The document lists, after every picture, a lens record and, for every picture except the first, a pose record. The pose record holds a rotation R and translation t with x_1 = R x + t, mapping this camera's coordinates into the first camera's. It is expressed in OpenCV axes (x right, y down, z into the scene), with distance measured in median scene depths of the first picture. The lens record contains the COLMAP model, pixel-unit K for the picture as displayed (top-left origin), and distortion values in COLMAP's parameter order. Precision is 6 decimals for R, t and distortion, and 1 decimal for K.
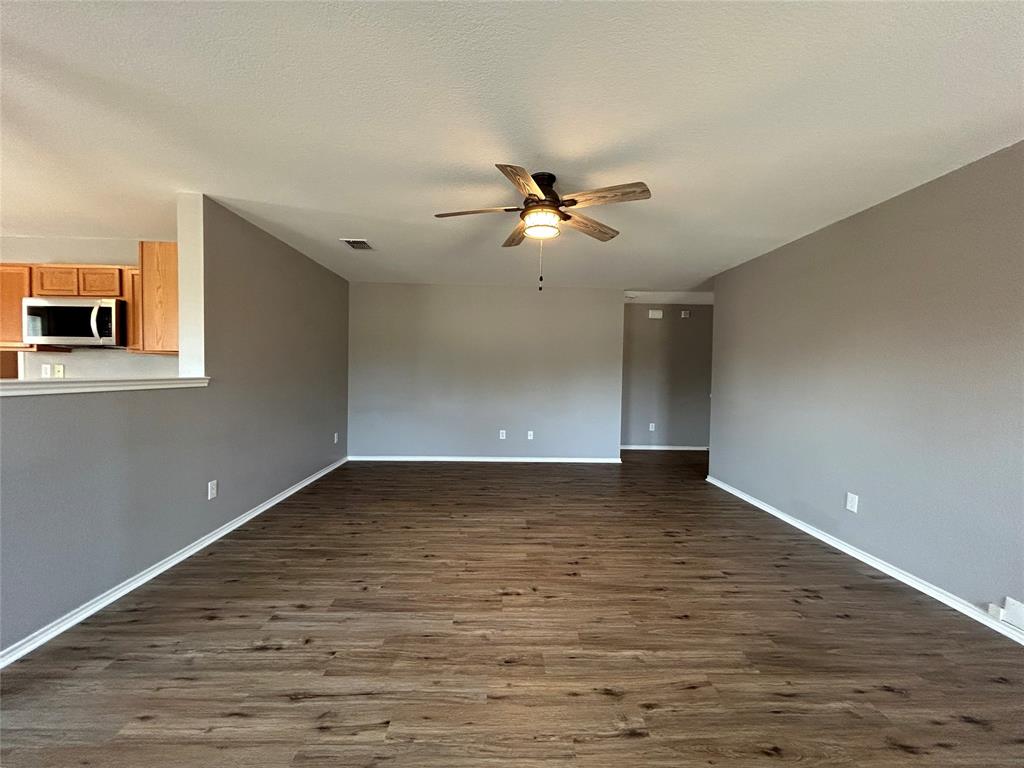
lens RADIAL K [[413.5, 0, 512.1], [0, 413.5, 391.5], [0, 0, 1]] dist [-0.002492, 0.001596]
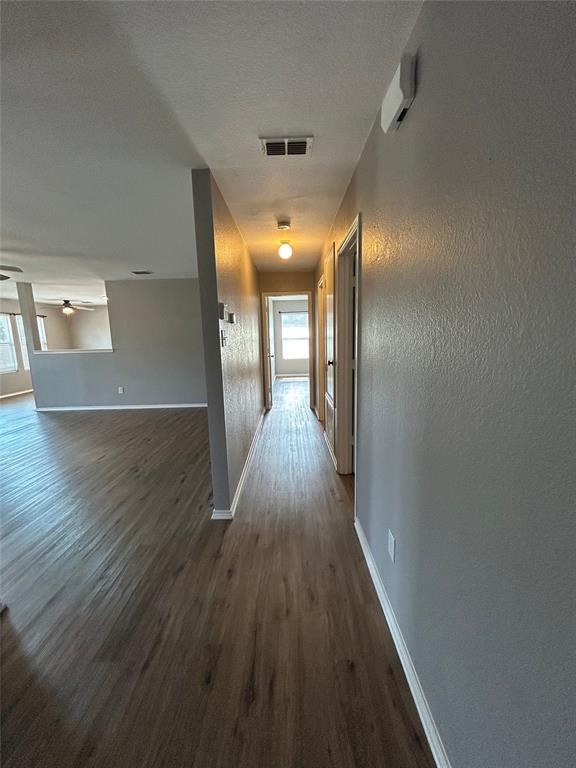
lens RADIAL K [[310.2, 0, 288.7], [0, 310.2, 385.8], [0, 0, 1]] dist [-0.002492, 0.001596]
pose [[-0.039934, 0.147142, -0.988309, 1.361456], [-0.022085, 0.988726, 0.148096, -0.127957], [0.998958, 0.027740, -0.036234, 2.395774]]
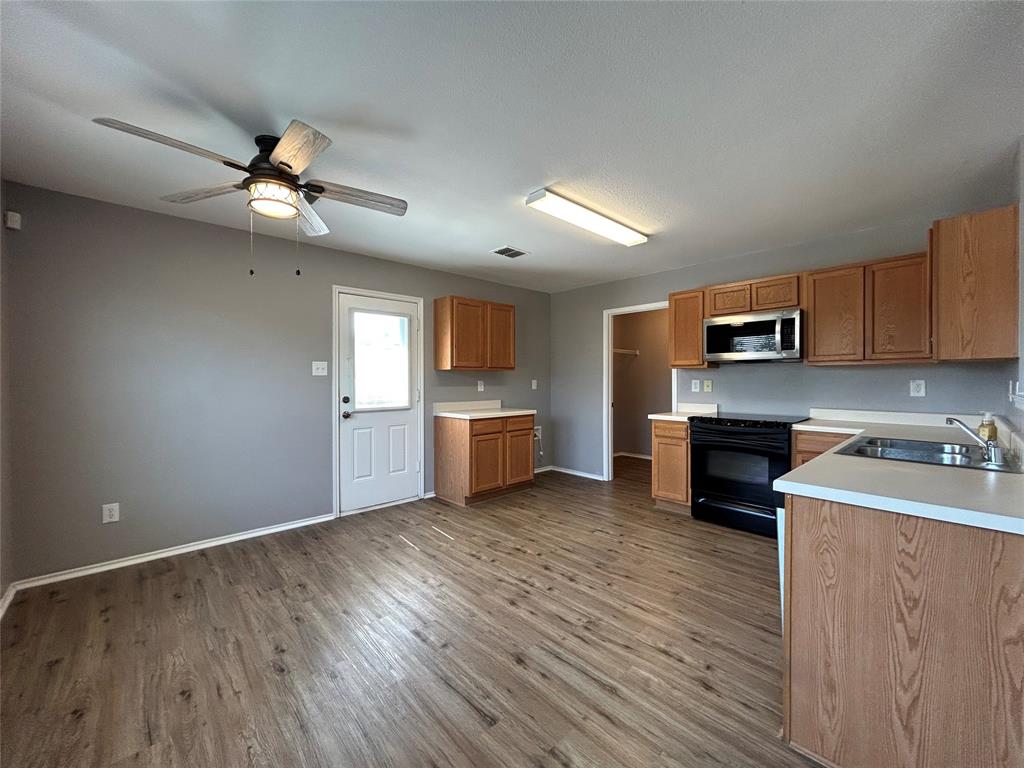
lens RADIAL K [[413.5, 0, 511.7], [0, 413.5, 381.9], [0, 0, 1]] dist [-0.002492, 0.001596]
pose [[0.645191, -0.011667, -0.763932, -0.878708], [-0.024811, 0.999036, -0.036212, -0.012308], [0.763618, 0.042318, 0.644280, -0.106111]]
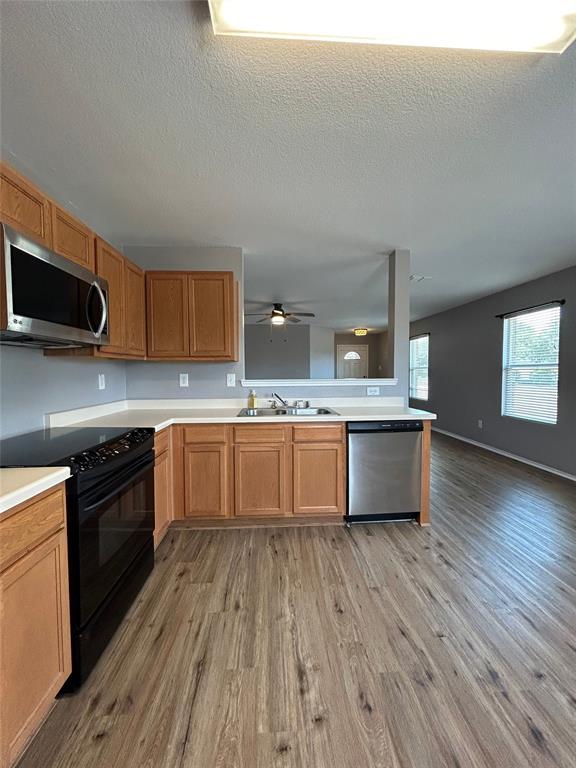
lens RADIAL K [[310.2, 0, 288.6], [0, 310.2, 383.4], [0, 0, 1]] dist [-0.002492, 0.001596]
pose [[-0.009655, -0.054684, 0.998457, -1.965047], [0.053725, 0.997033, 0.055125, -0.080414], [-0.998509, 0.054174, -0.006688, 0.921280]]
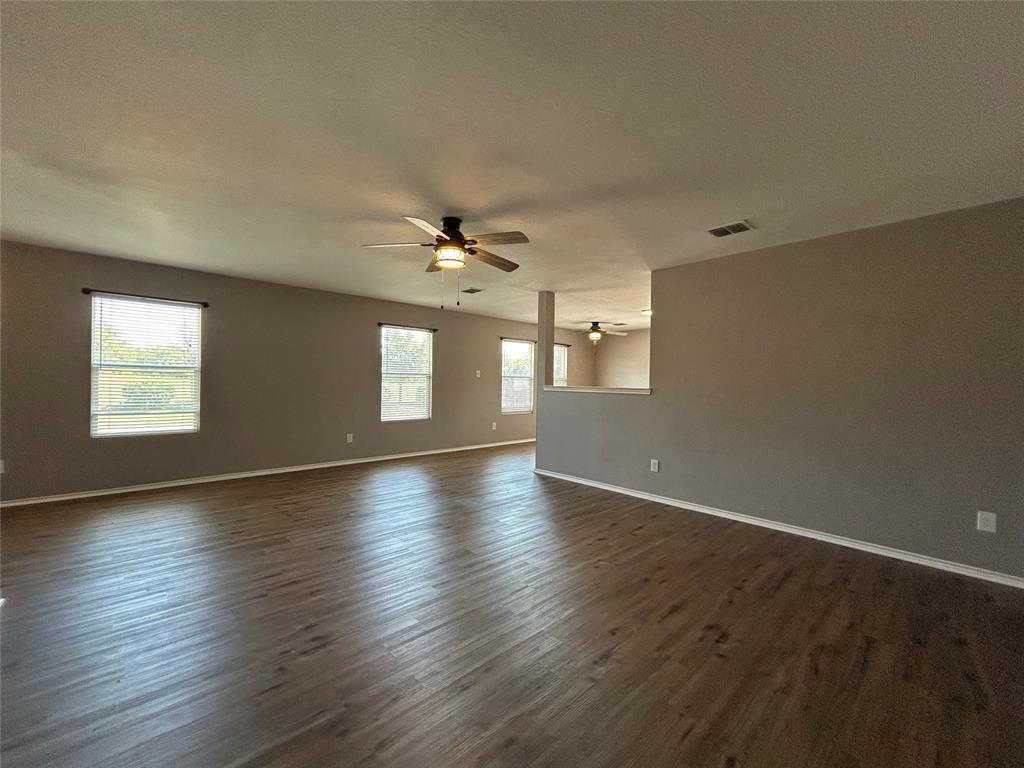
lens RADIAL K [[413.5, 0, 509.3], [0, 413.5, 379.7], [0, 0, 1]] dist [-0.002492, 0.001596]
pose [[-0.756683, -0.032733, -0.652962, 0.694348], [-0.061039, 0.997920, 0.020710, -0.070288], [0.650926, 0.055527, -0.757107, 1.937837]]
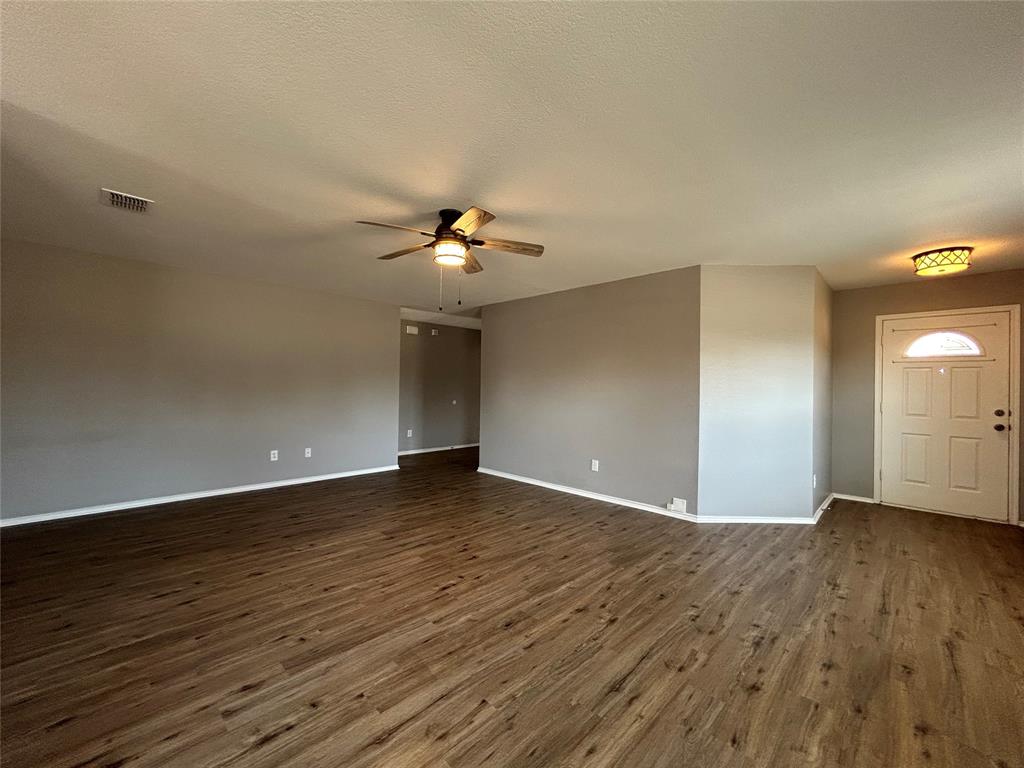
lens RADIAL K [[413.5, 0, 512.2], [0, 413.5, 394.3], [0, 0, 1]] dist [-0.002492, 0.001596]
pose [[0.723823, -0.018449, 0.689739, -0.544593], [0.029707, 0.999549, -0.004439, -0.009257], [-0.689346, 0.023703, 0.724044, 0.067048]]
